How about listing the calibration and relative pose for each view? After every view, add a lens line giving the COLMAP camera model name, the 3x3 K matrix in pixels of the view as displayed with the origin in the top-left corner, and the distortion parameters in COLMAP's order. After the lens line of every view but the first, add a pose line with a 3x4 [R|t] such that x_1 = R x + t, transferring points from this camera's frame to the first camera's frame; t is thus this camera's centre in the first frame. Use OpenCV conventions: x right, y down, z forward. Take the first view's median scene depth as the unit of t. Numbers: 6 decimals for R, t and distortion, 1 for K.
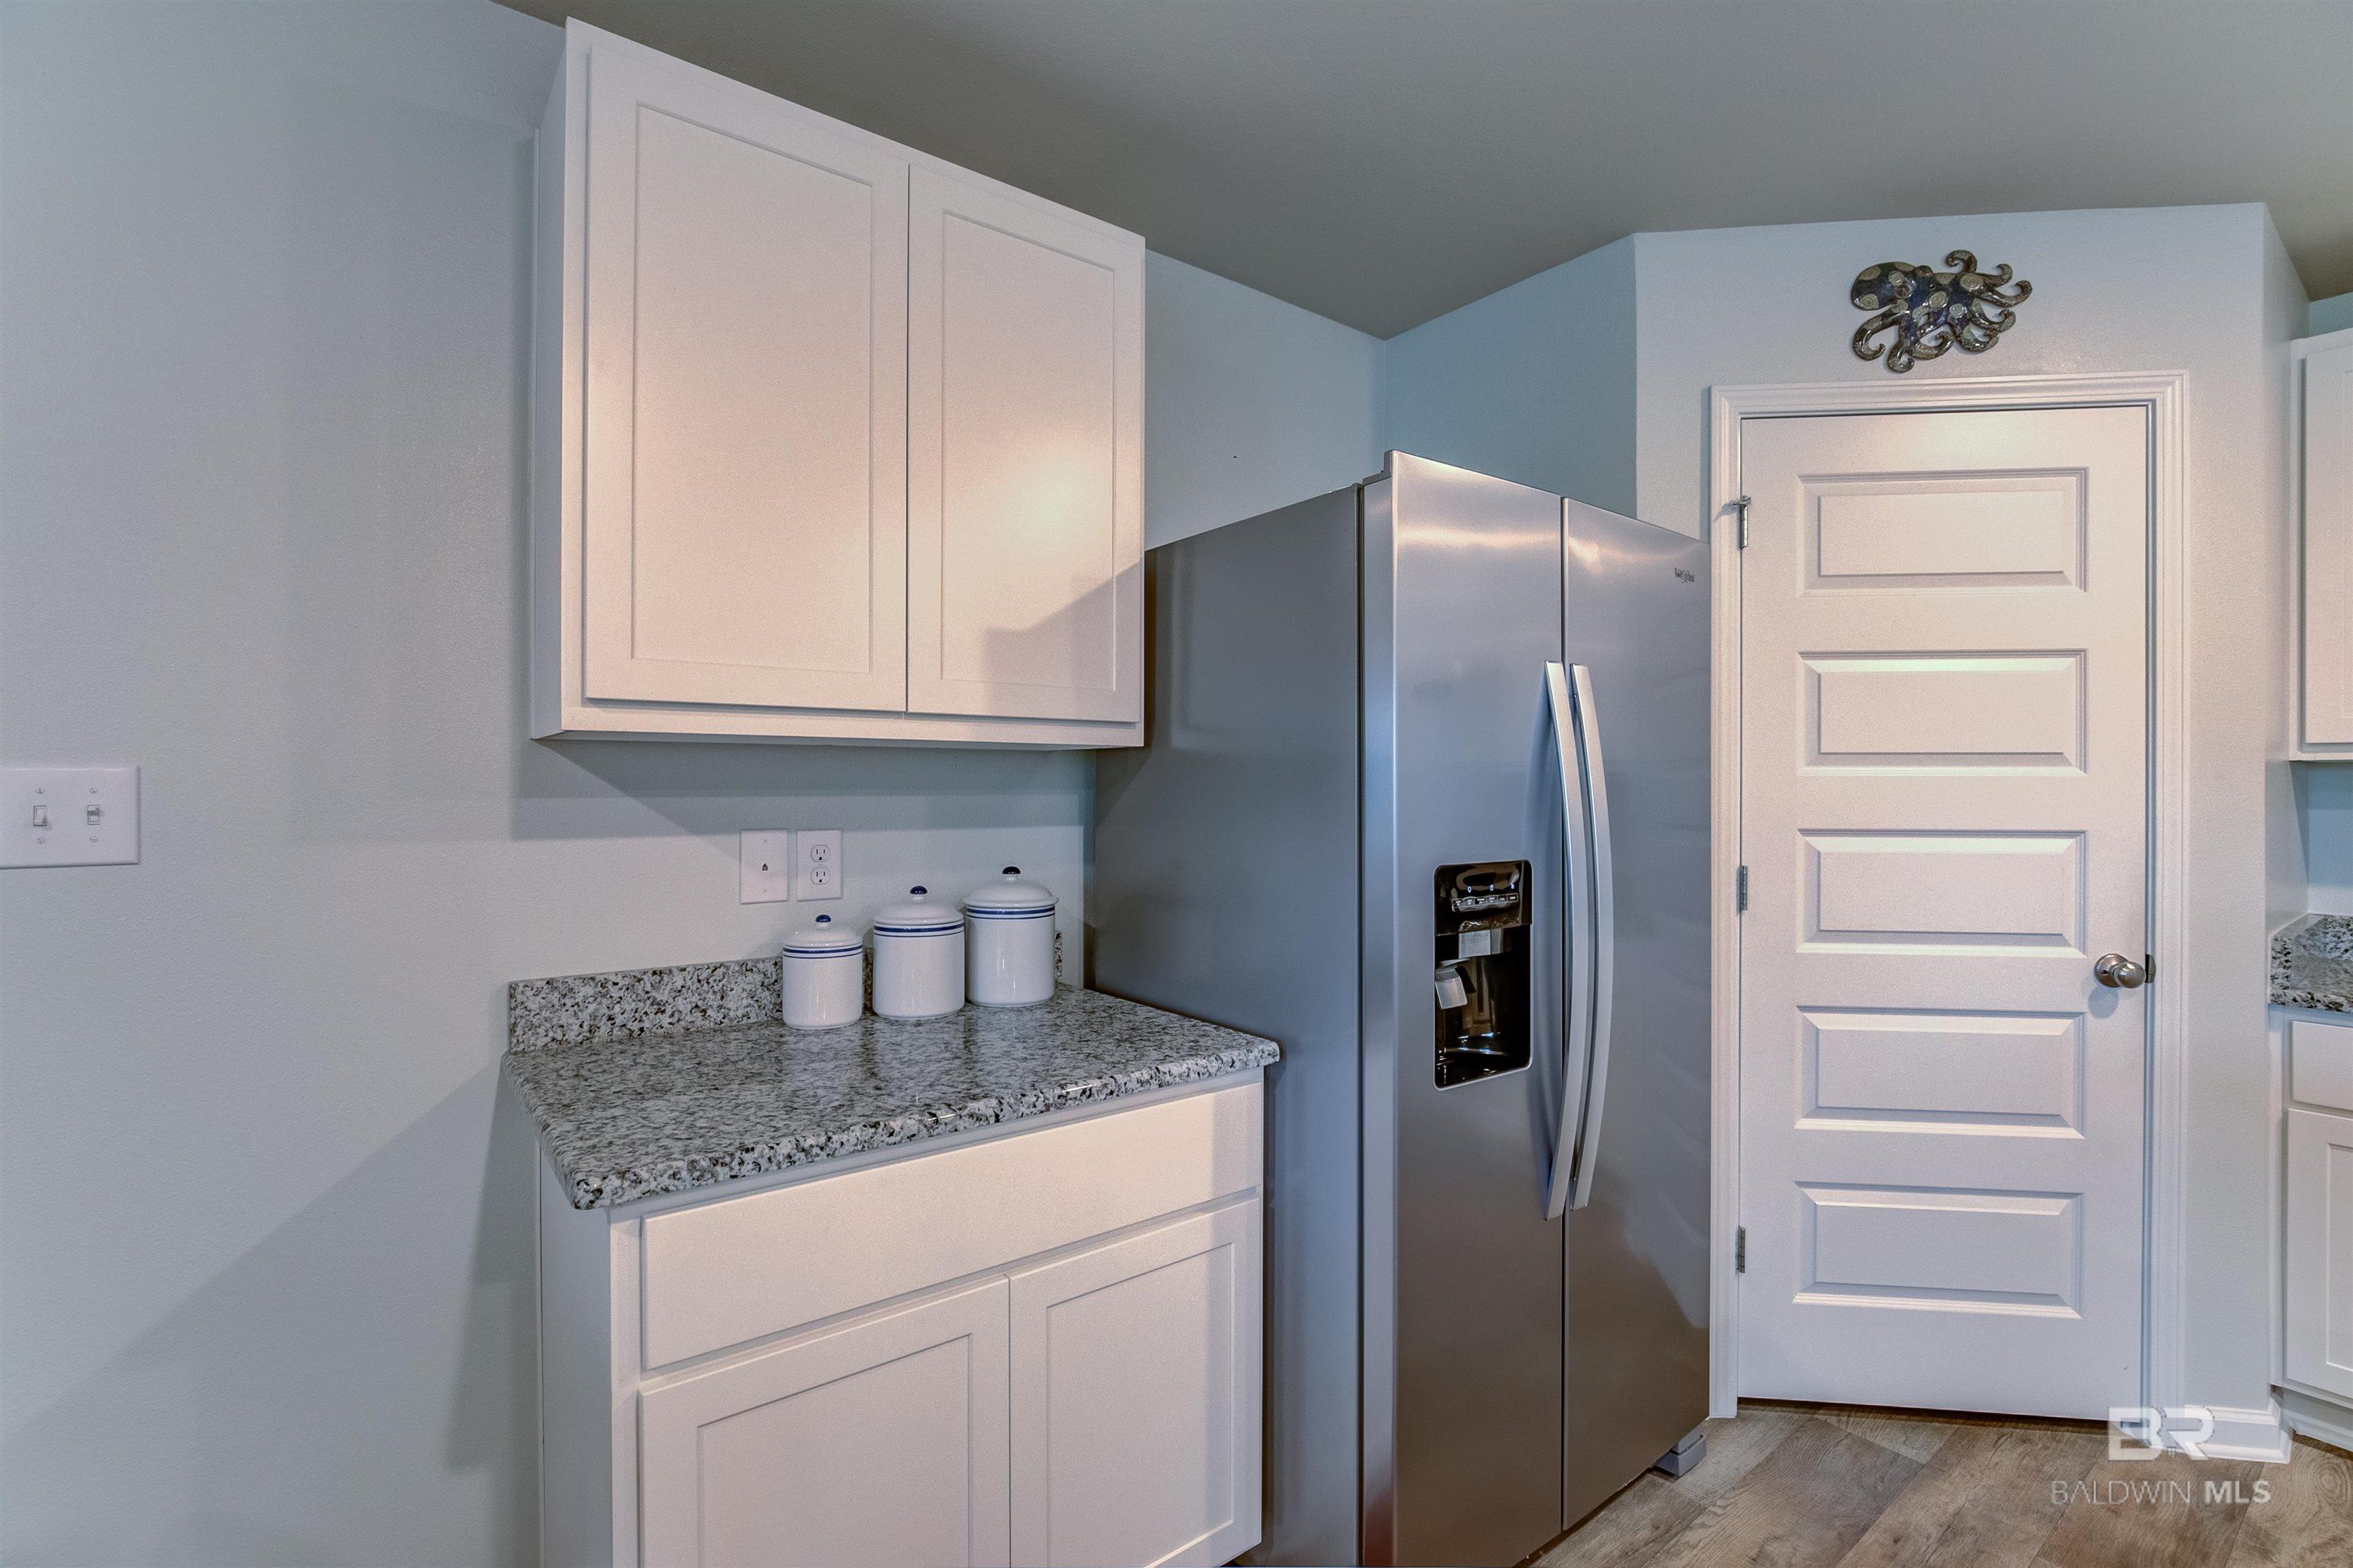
lens RADIAL K [[1069.2, 0, 1180.9], [0, 1069.2, 785.5], [0, 0, 1]] dist [-0.014813, -0.000174]
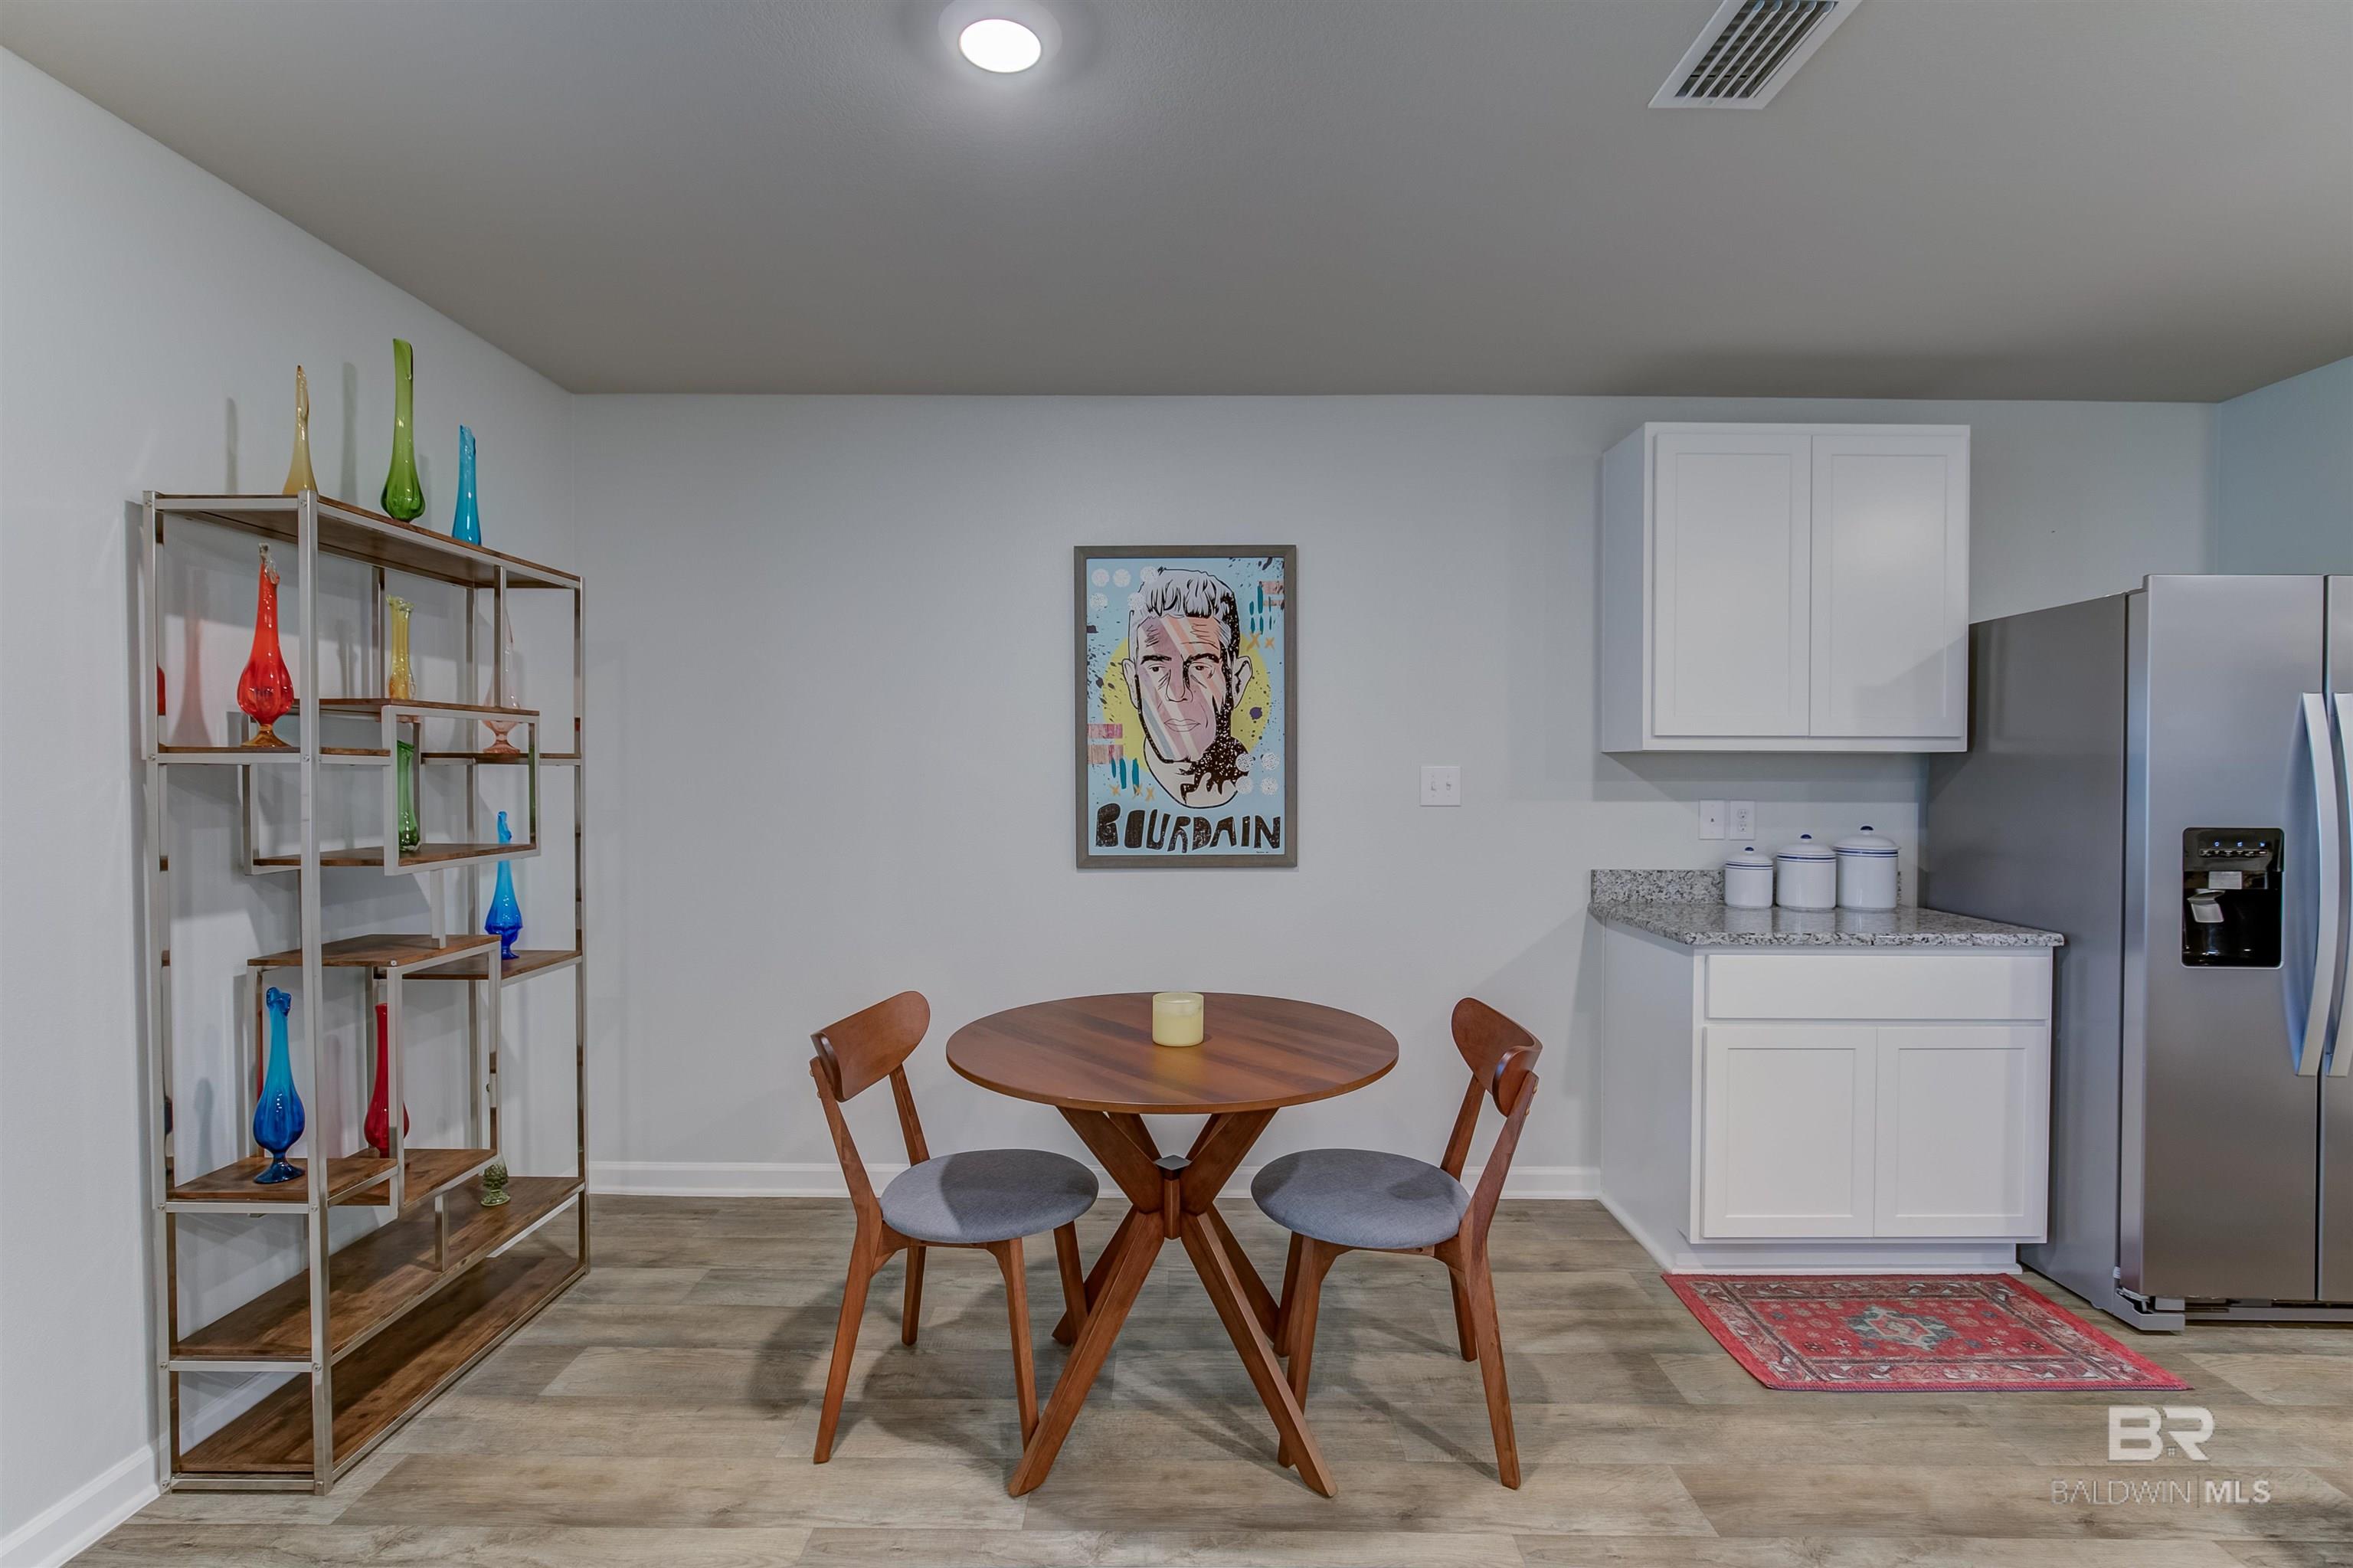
lens RADIAL K [[1114.2, 0, 1174.6], [0, 1114.2, 787.0], [0, 0, 1]] dist [-0.017315, 0.007920]
pose [[0.787734, 0.011022, -0.615917, 0.052095], [-0.003098, 0.999898, 0.013931, -0.003337], [0.616007, -0.009065, 0.787688, -1.030002]]
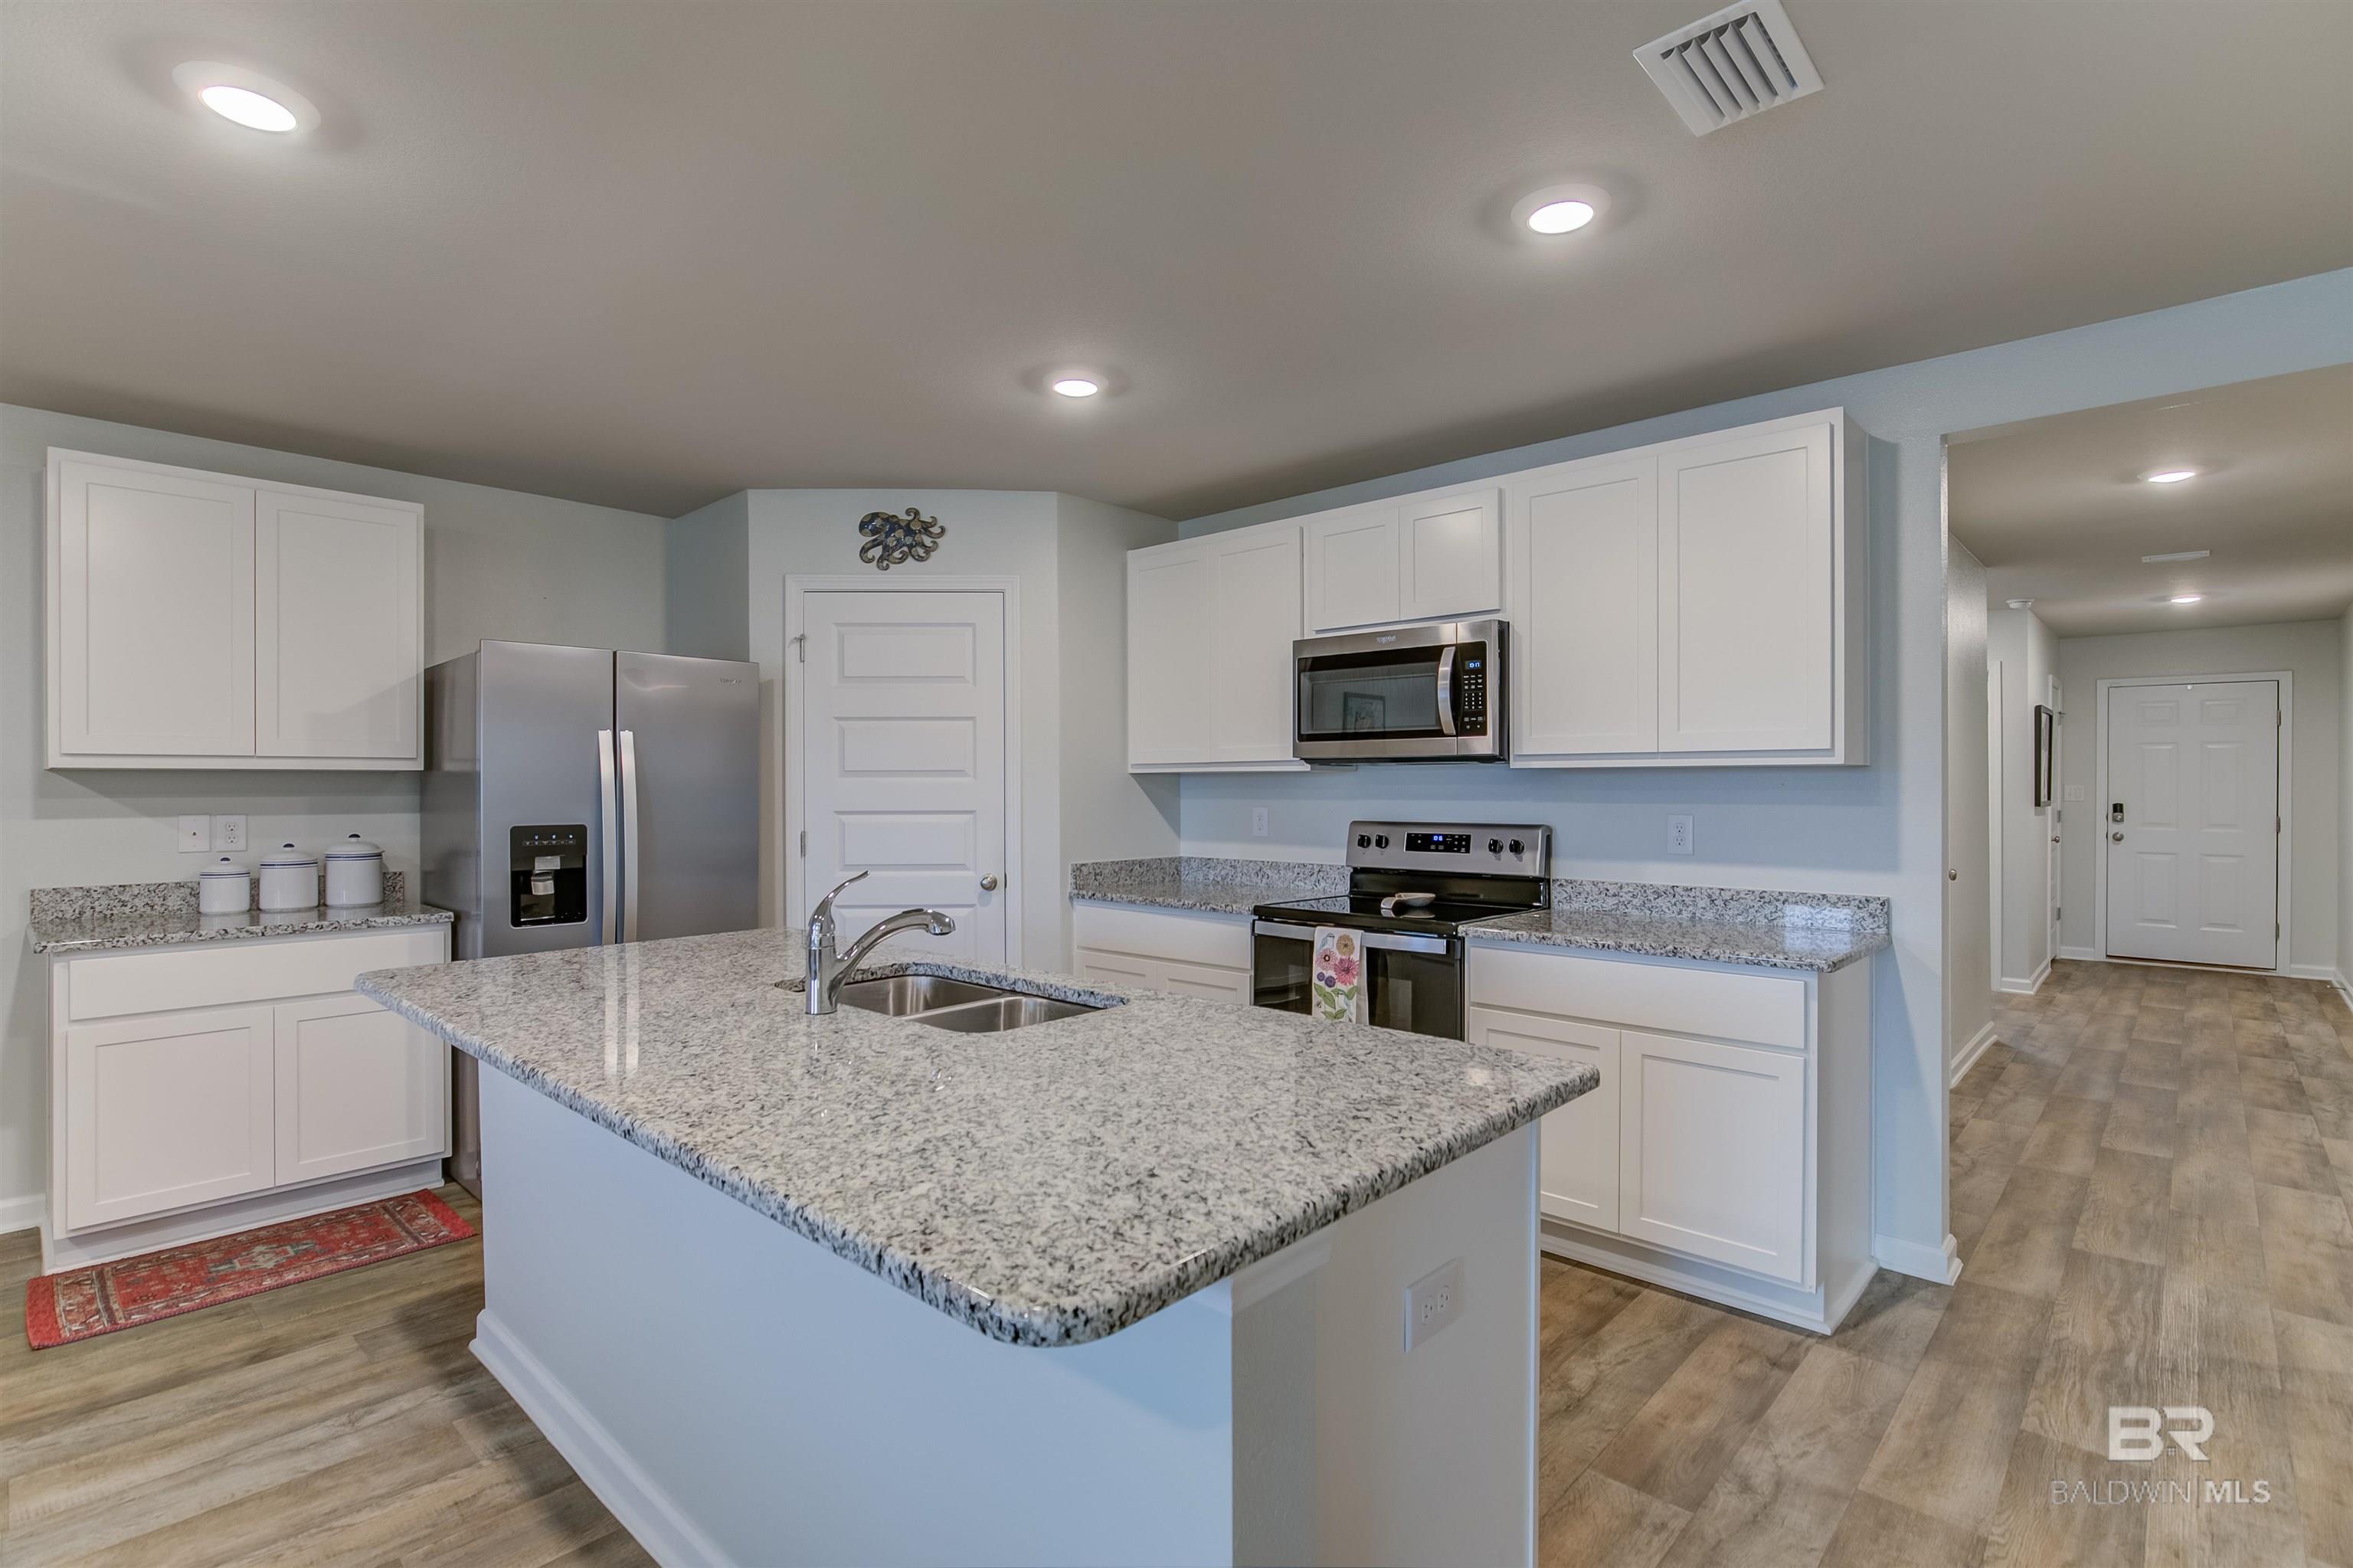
lens RADIAL K [[1114.2, 0, 1174.6], [0, 1114.2, 787.0], [0, 0, 1]] dist [-0.017315, 0.007920]
pose [[0.987034, -0.006013, 0.160399, 1.011246], [0.006198, 0.999981, -0.000650, 0.003665], [-0.160392, 0.001636, 0.987052, -1.220468]]
